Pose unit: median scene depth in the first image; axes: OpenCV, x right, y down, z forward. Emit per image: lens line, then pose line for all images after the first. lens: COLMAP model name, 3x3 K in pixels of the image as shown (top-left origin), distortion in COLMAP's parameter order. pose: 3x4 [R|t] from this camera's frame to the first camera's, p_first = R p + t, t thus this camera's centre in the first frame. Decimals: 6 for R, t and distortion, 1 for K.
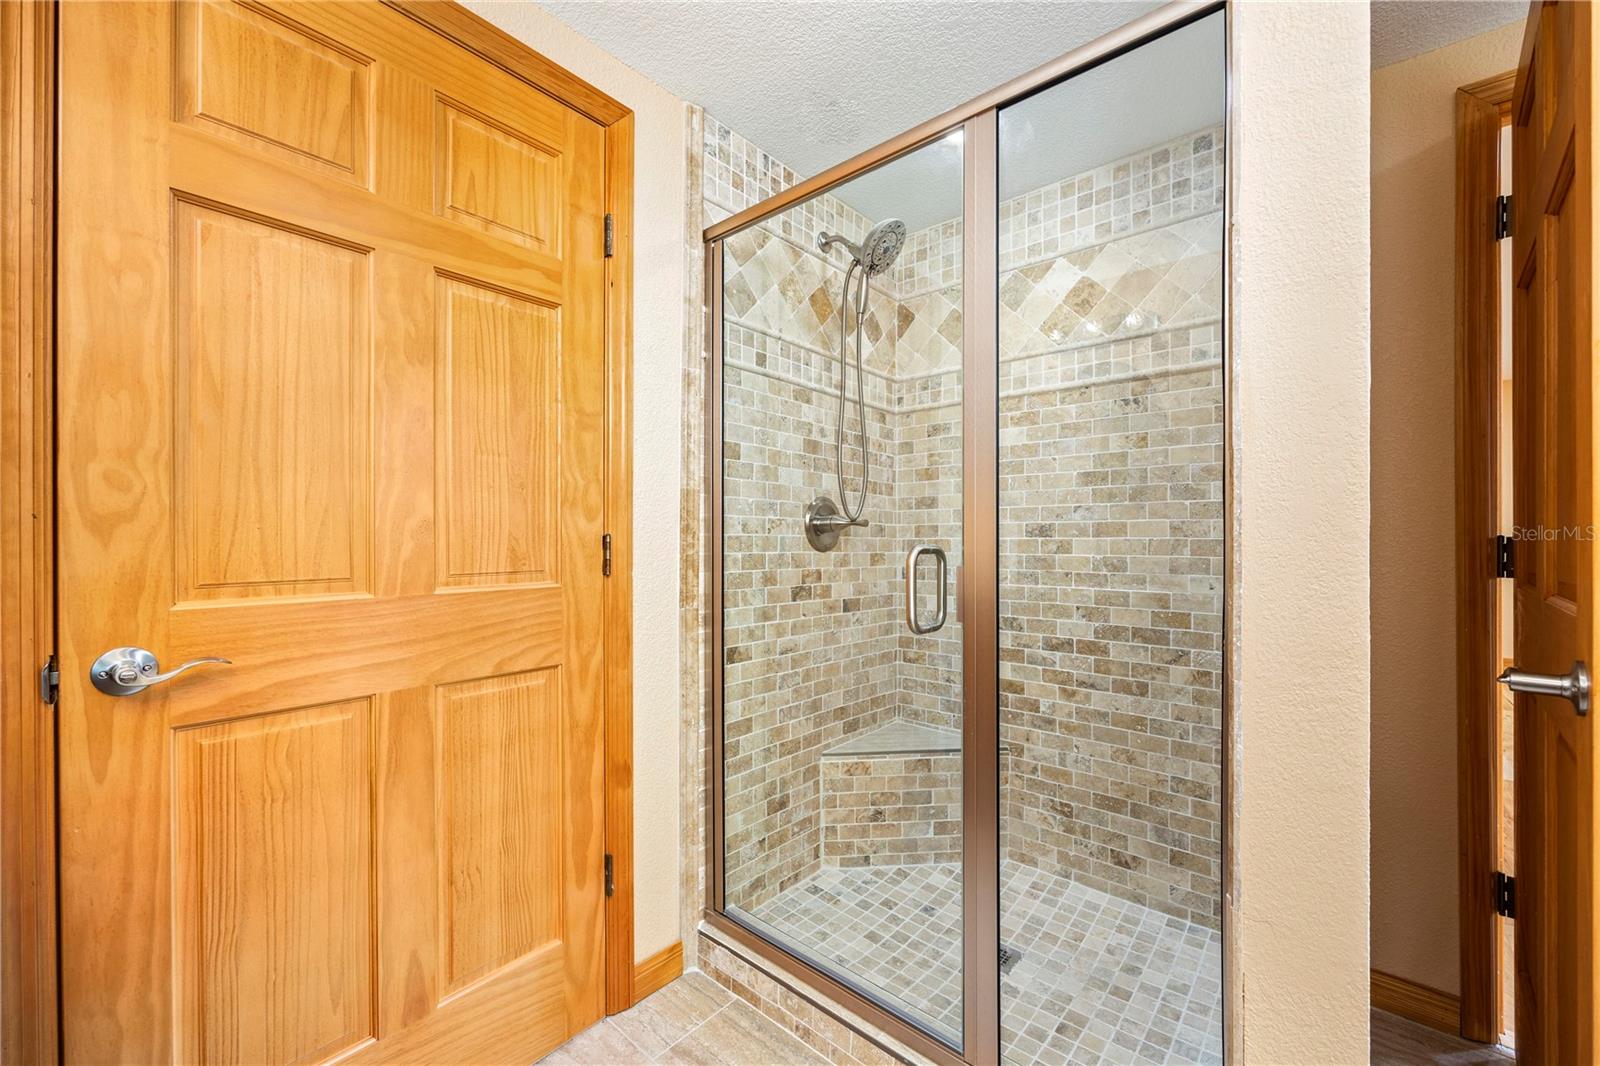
lens RADIAL K [[633.8, 0, 800.7], [0, 633.8, 537.6], [0, 0, 1]] dist [-0.002312, 0.000049]
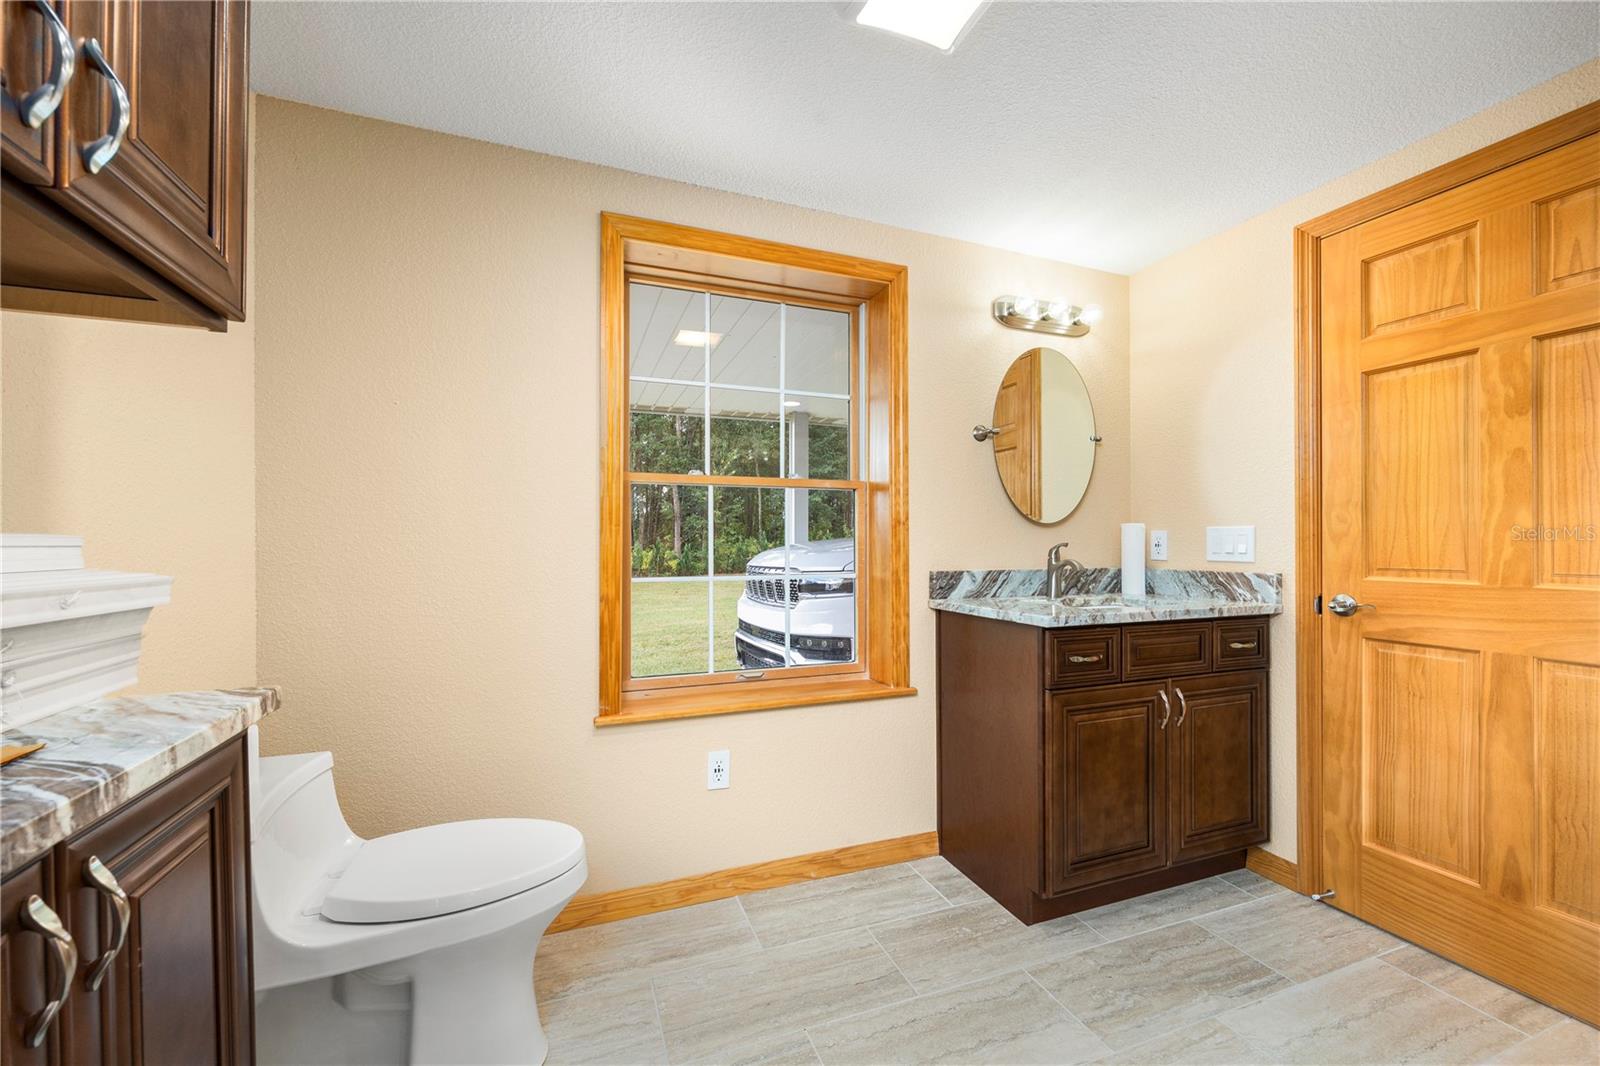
lens RADIAL K [[633.8, 0, 801.7], [0, 633.8, 541.2], [0, 0, 1]] dist [-0.002312, 0.000049]
pose [[-0.470152, -0.001255, -0.882584, 1.451834], [-0.000141, 0.999999, -0.001347, -0.005354], [0.882585, -0.000509, -0.470152, 0.319558]]
